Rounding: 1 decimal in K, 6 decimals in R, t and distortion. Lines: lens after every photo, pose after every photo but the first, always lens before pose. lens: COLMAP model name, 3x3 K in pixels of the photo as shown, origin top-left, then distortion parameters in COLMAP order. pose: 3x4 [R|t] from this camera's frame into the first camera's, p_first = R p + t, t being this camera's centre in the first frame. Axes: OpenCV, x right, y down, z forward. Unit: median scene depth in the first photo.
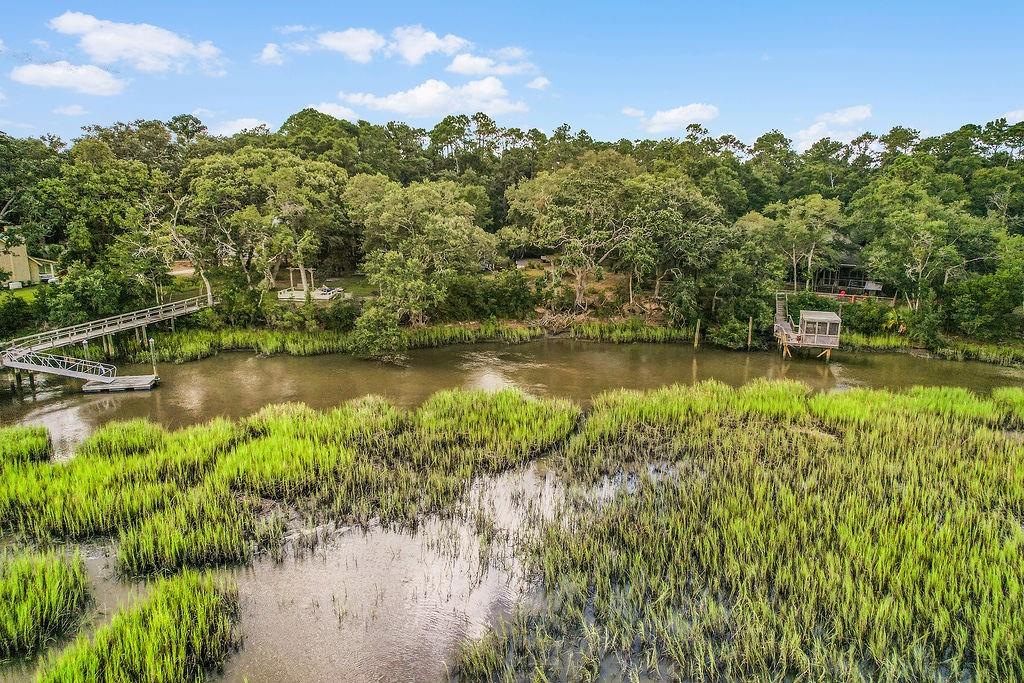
lens RADIAL K [[651.9, 0, 512.0], [0, 651.9, 341.5], [0, 0, 1]] dist [-0.084101, 0.071804]
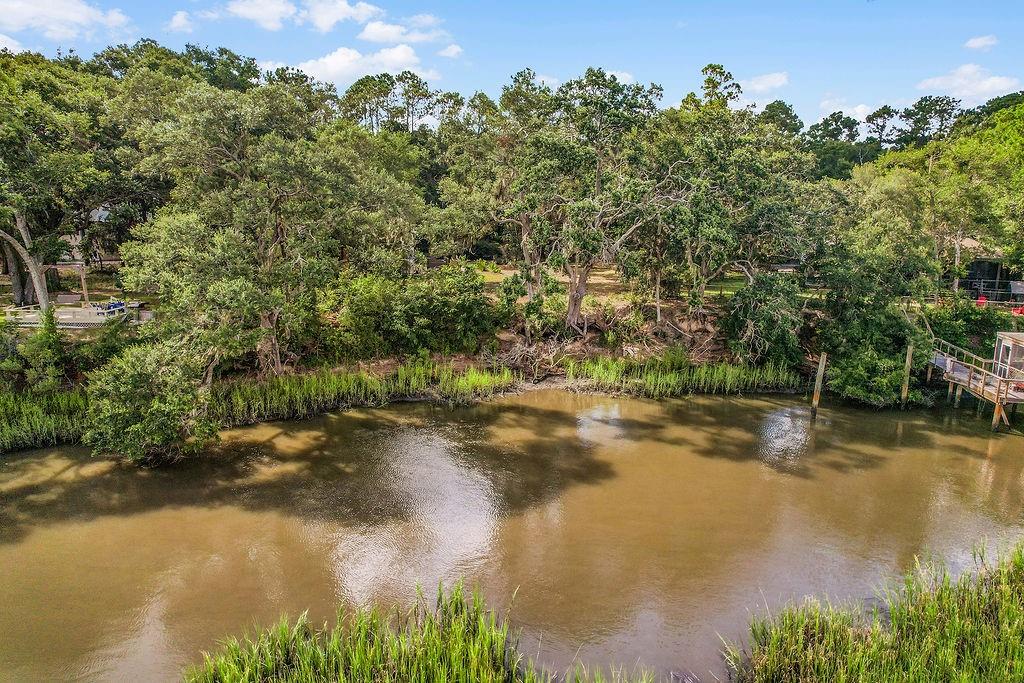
lens RADIAL K [[651.9, 0, 512.0], [0, 651.9, 341.5], [0, 0, 1]] dist [-0.084101, 0.071804]
pose [[0.995378, -0.014964, 0.094865, -0.003506], [0.016801, 0.999686, -0.018600, -0.019531], [-0.094557, 0.020108, 0.995316, 0.257614]]
